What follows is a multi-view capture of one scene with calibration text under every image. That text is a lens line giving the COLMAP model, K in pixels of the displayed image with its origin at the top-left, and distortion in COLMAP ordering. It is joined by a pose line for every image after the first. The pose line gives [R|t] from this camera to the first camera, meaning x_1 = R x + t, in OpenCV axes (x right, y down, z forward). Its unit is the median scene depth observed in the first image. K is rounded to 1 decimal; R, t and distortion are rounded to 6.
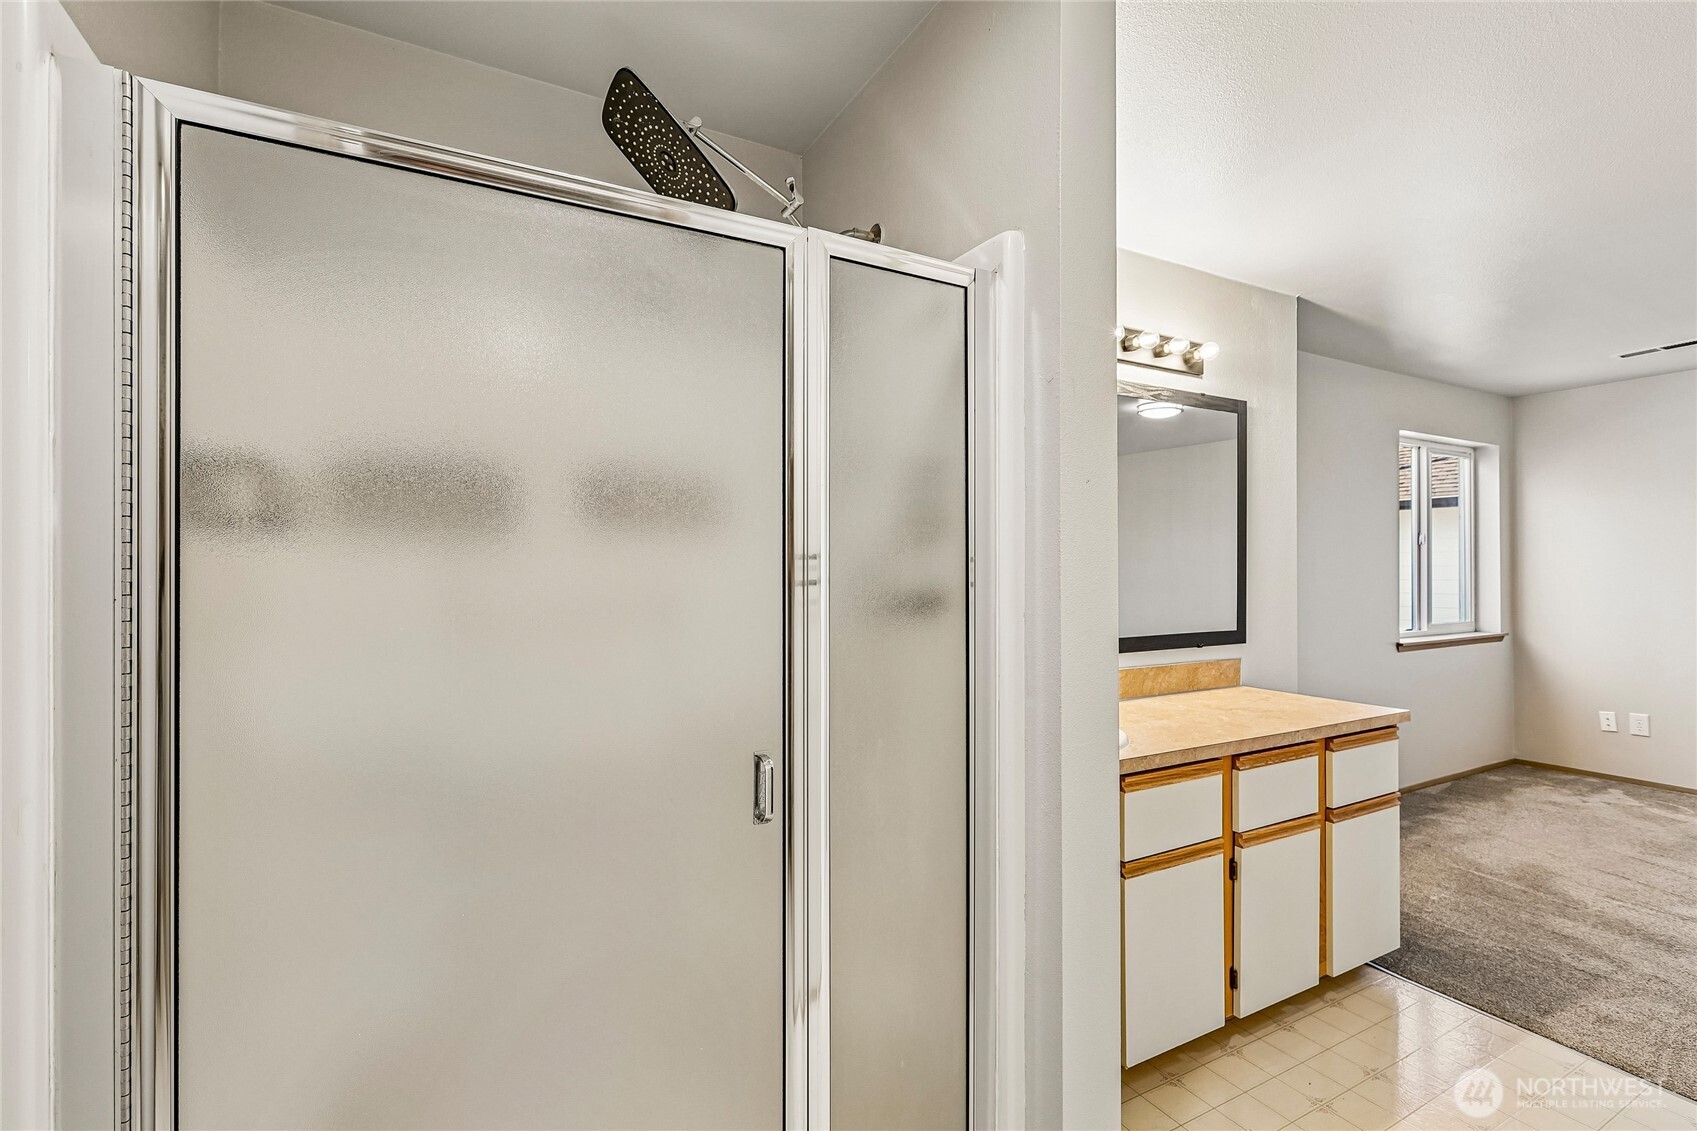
lens RADIAL K [[783.8, 0, 848.6], [0, 783.8, 562.4], [0, 0, 1]] dist [0.004643, 0.000934]
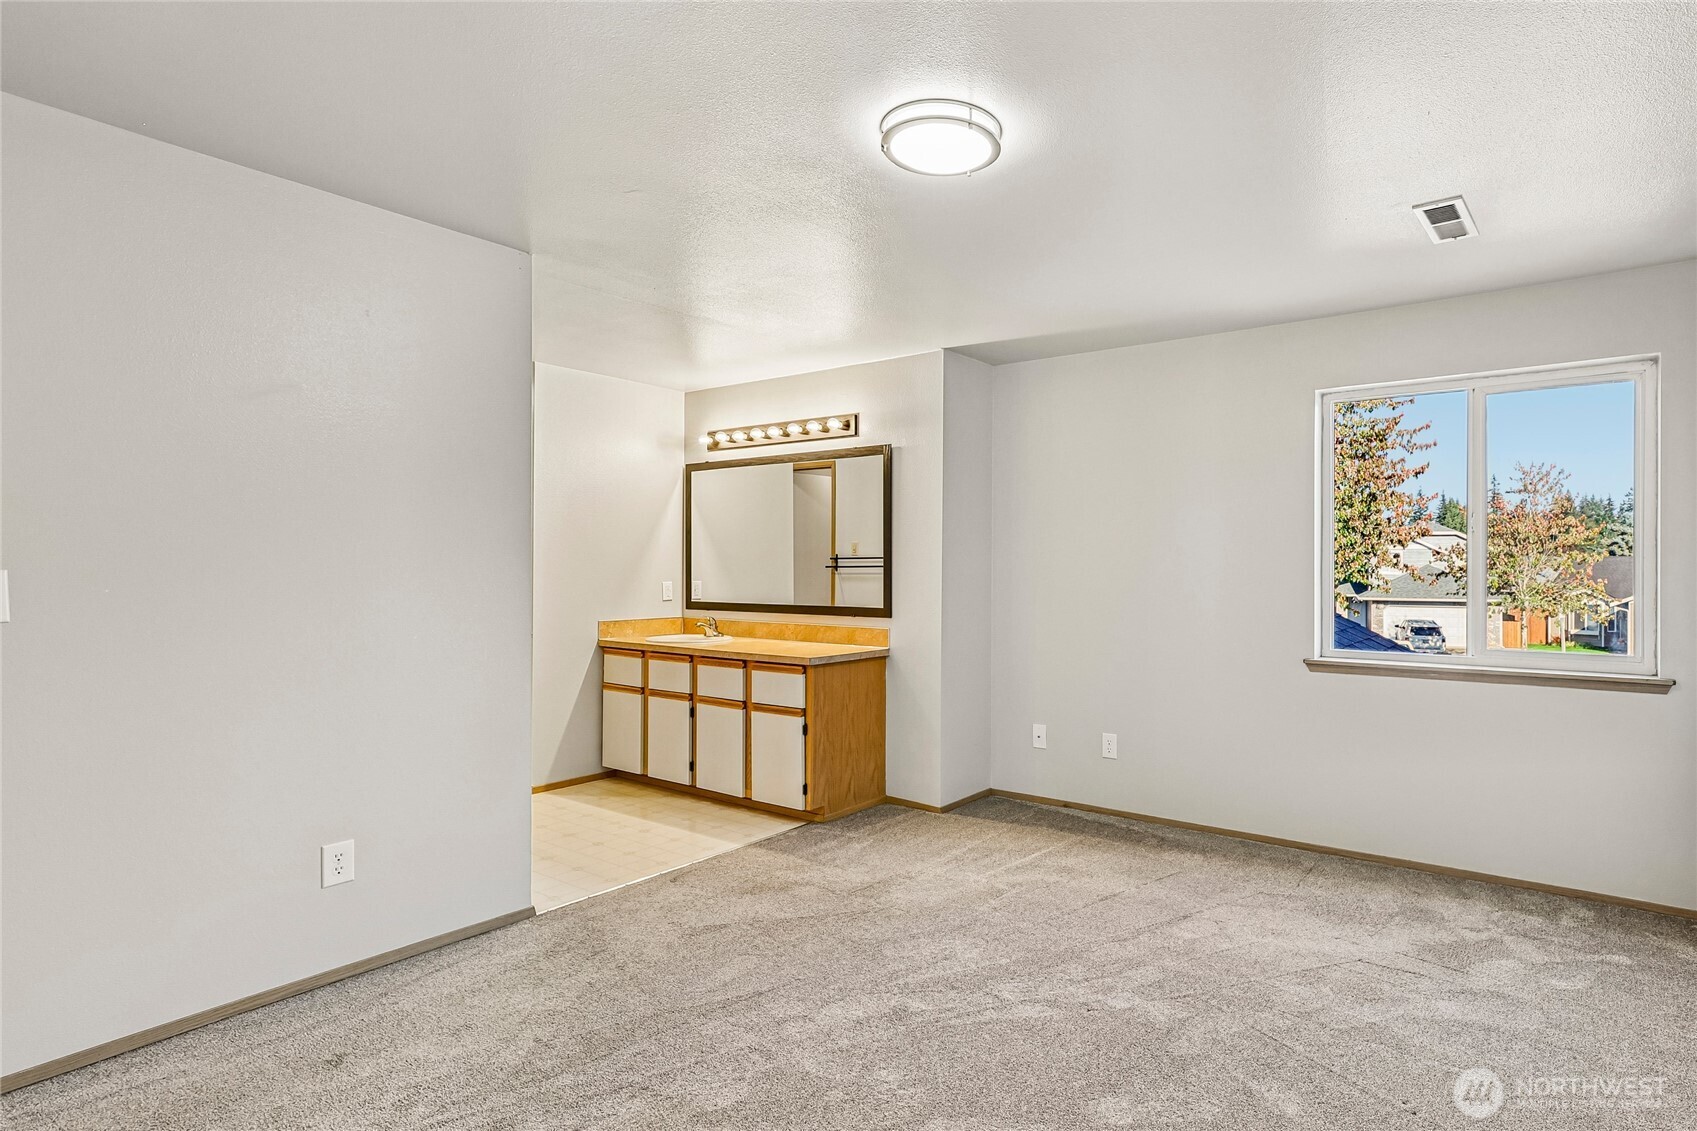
lens RADIAL K [[865.5, 0, 964.5], [0, 865.5, 569.4], [0, 0, 1]] dist [0.019533, -0.000313]
pose [[0.446836, 0.009827, -0.894562, 1.950642], [0.001629, 0.999929, 0.011798, -0.001701], [0.894614, -0.006729, 0.446789, 0.431453]]
